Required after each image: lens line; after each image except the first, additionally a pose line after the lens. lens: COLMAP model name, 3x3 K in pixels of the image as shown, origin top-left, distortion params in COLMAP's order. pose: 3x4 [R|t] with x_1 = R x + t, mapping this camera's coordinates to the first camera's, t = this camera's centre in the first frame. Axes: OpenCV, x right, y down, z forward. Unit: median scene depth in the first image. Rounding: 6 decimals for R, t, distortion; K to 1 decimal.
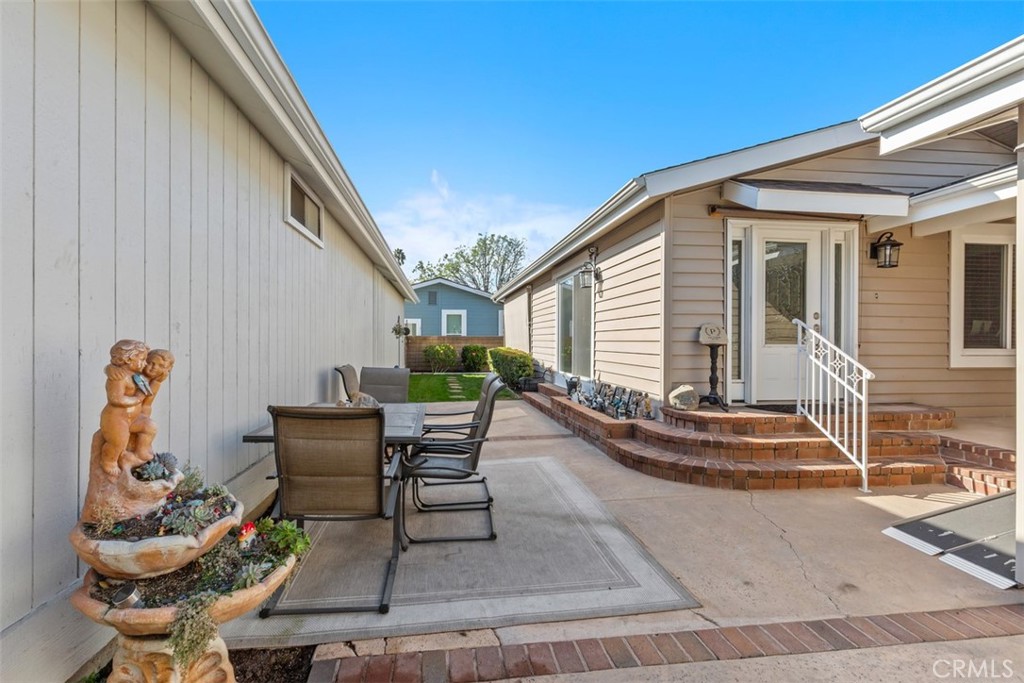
lens RADIAL K [[507.5, 0, 504.9], [0, 507.5, 345.5], [0, 0, 1]] dist [-0.000371, -0.000096]
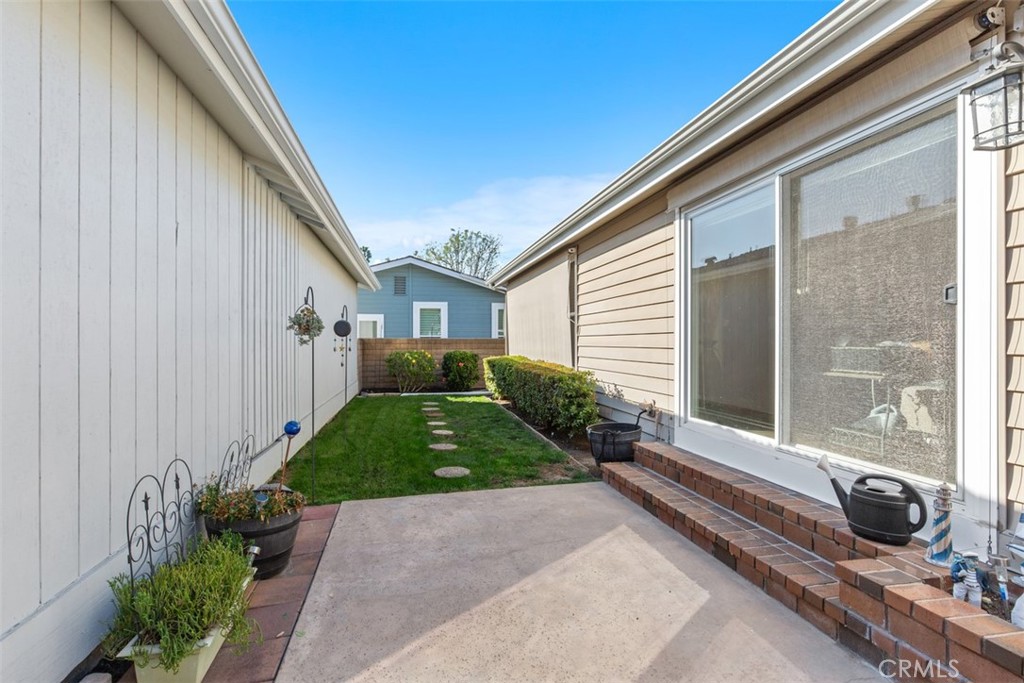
lens RADIAL K [[507.5, 0, 504.9], [0, 507.5, 345.5], [0, 0, 1]] dist [-0.000371, -0.000096]
pose [[0.998239, -0.002281, 0.059269, -0.041419], [0.002568, 0.999985, -0.004762, -0.005272], [-0.059257, 0.004906, 0.998231, 0.305392]]
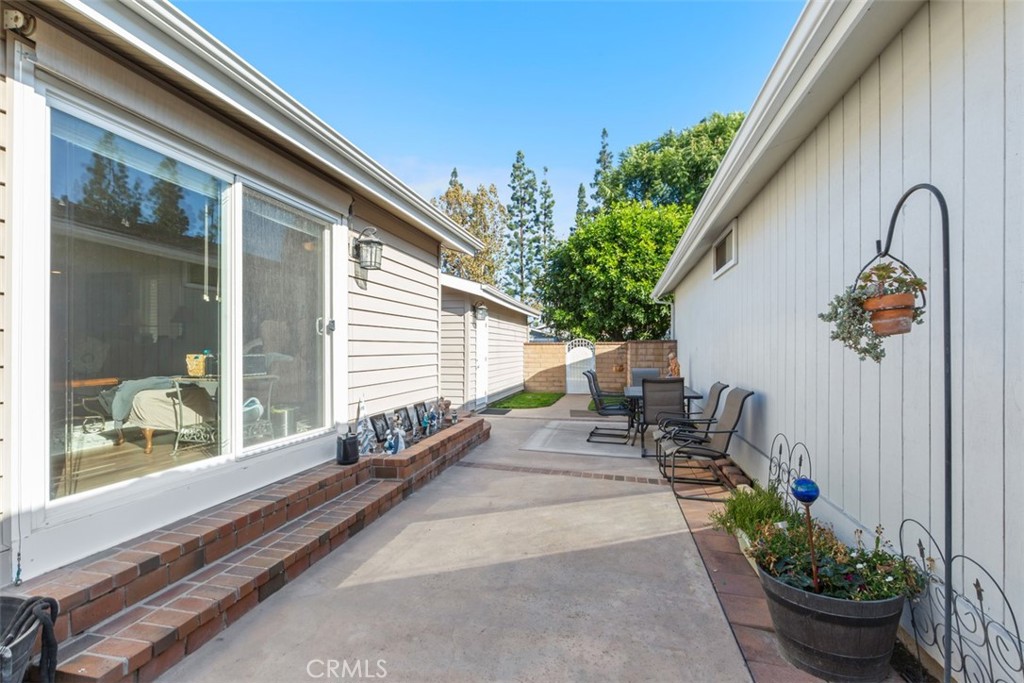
lens RADIAL K [[507.5, 0, 504.9], [0, 507.5, 345.5], [0, 0, 1]] dist [-0.000371, -0.000096]
pose [[-0.939557, -0.001868, 0.342386, -0.082278], [-0.000478, 0.999991, 0.004144, -0.009820], [-0.342391, 0.003730, -0.939550, 0.620030]]
